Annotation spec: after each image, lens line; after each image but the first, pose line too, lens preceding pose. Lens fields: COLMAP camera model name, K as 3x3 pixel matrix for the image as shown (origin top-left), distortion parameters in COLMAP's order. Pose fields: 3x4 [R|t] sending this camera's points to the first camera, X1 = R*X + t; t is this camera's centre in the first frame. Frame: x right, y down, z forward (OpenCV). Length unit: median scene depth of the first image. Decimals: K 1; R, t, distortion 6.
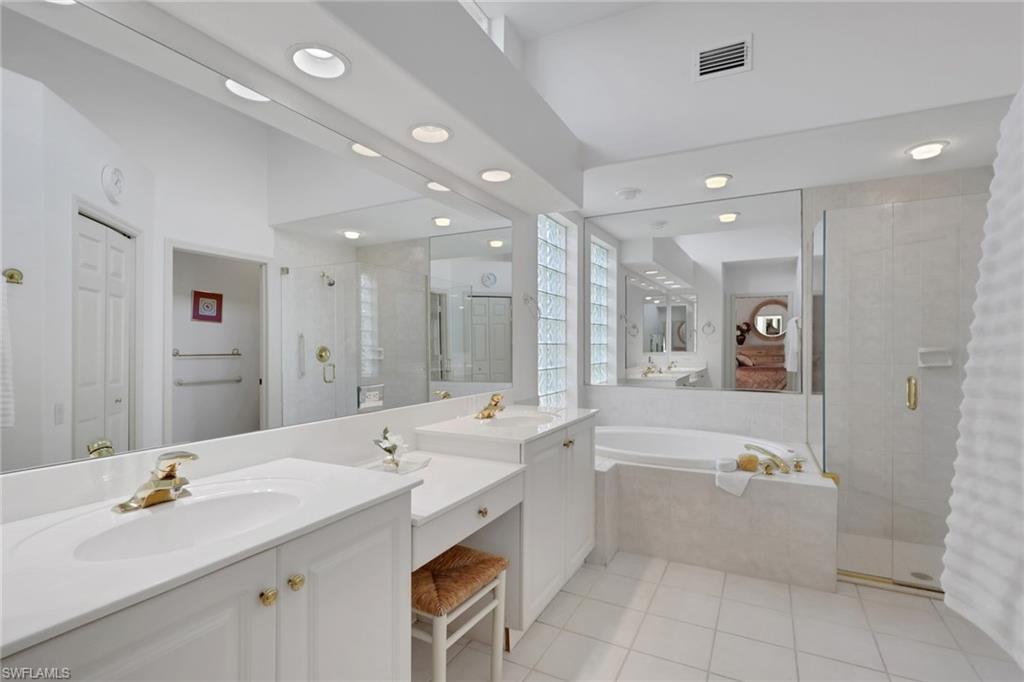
lens RADIAL K [[505.2, 0, 511.9], [0, 505.2, 343.5], [0, 0, 1]] dist [-0.004622, 0.003686]
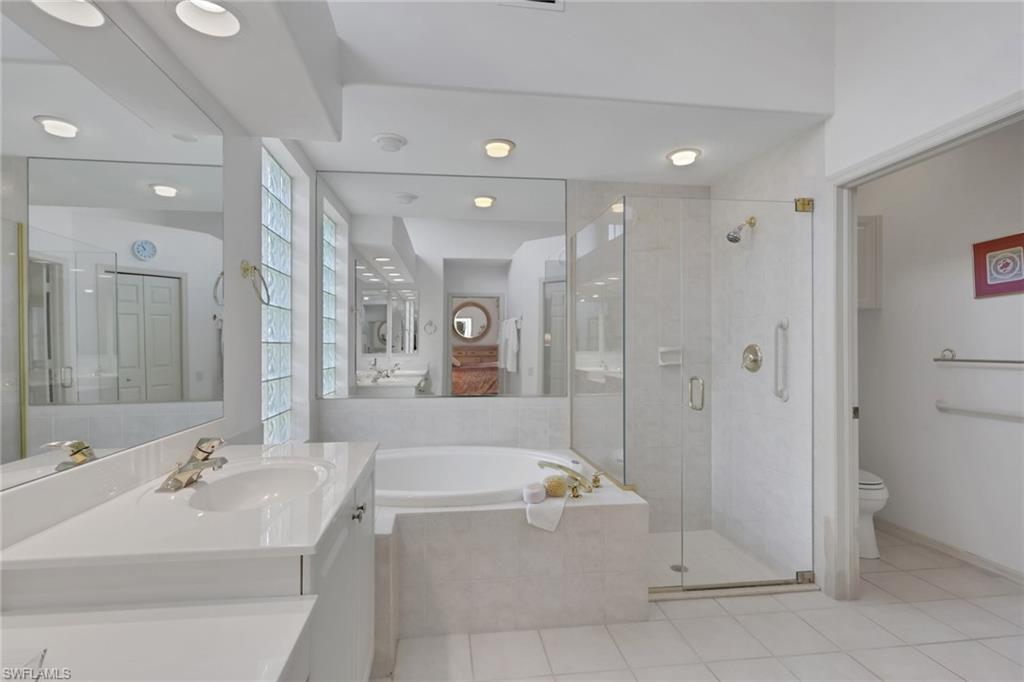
lens RADIAL K [[505.2, 0, 509.5], [0, 505.2, 344.0], [0, 0, 1]] dist [-0.004622, 0.003686]
pose [[0.822370, 0.001770, 0.568950, -0.043459], [-0.001471, 0.999998, -0.000985, 0.002559], [-0.568950, -0.000027, 0.822372, 0.243268]]
